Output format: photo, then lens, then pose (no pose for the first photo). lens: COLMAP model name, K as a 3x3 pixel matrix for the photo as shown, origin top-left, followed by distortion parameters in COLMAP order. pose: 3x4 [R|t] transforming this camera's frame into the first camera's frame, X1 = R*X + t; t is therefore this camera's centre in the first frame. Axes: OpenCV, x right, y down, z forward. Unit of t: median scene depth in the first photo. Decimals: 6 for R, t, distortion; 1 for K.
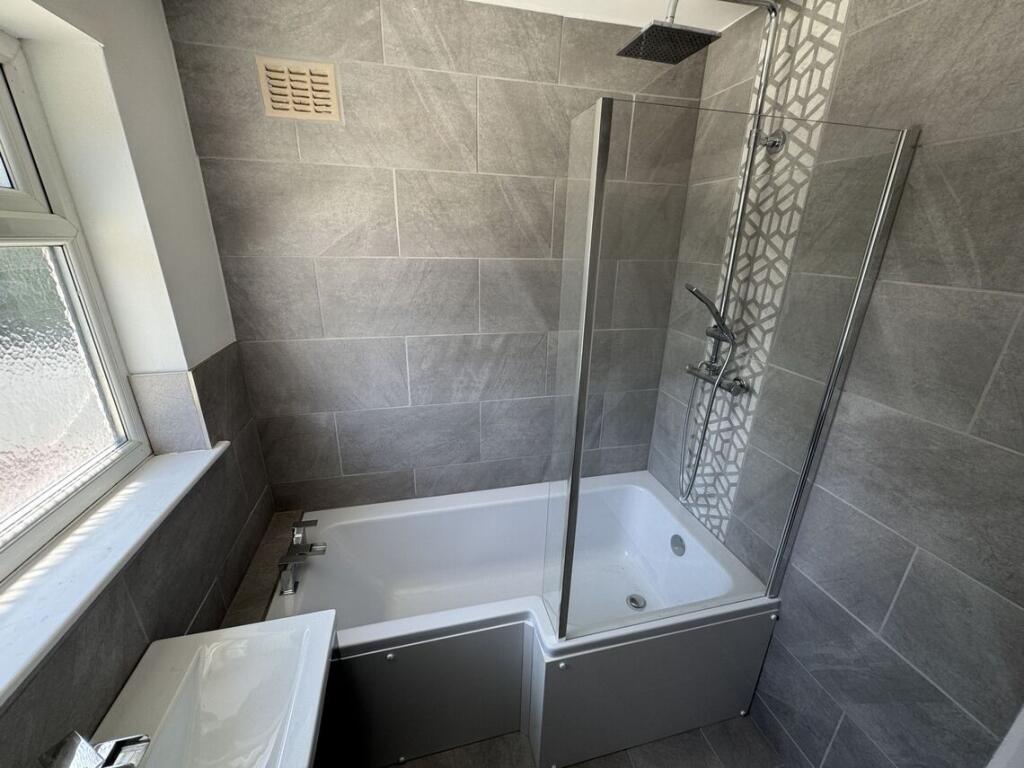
lens RADIAL K [[406.8, 0, 511.6], [0, 406.8, 382.7], [0, 0, 1]] dist [-0.000681, -0.000309]
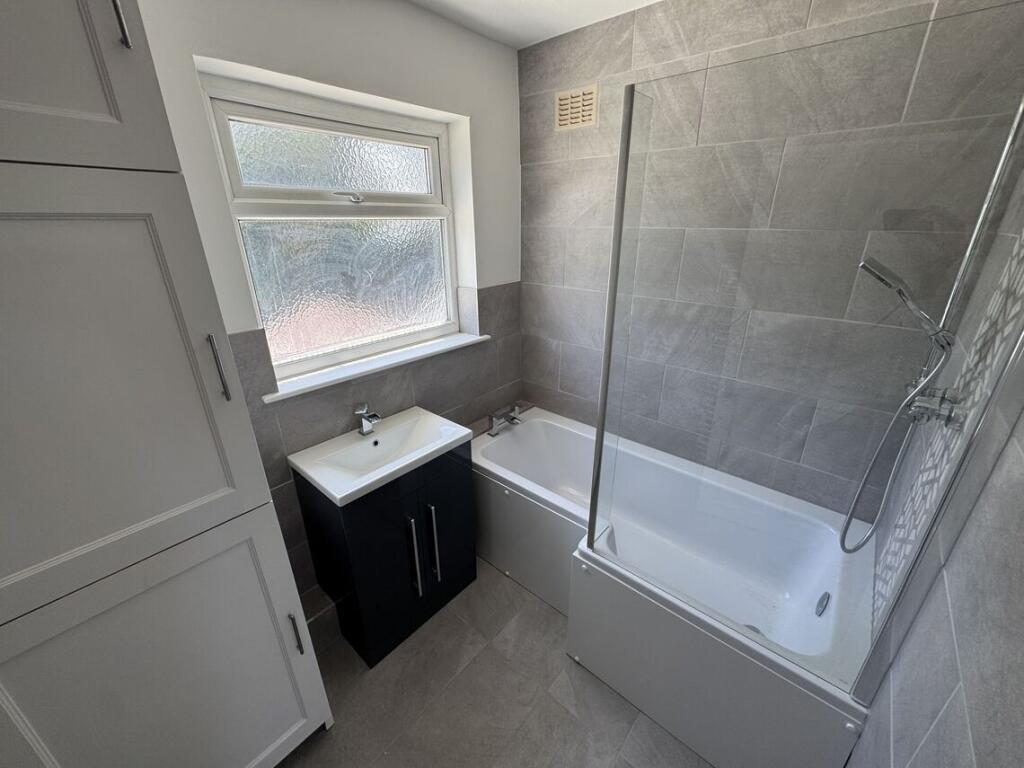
lens RADIAL K [[406.8, 0, 511.6], [0, 406.8, 382.7], [0, 0, 1]] dist [-0.000681, -0.000309]
pose [[0.581656, 0.284121, -0.762202, 0.634689], [-0.255222, 0.953444, 0.160642, 0.029087], [0.772359, 0.101093, 0.627090, 0.018040]]
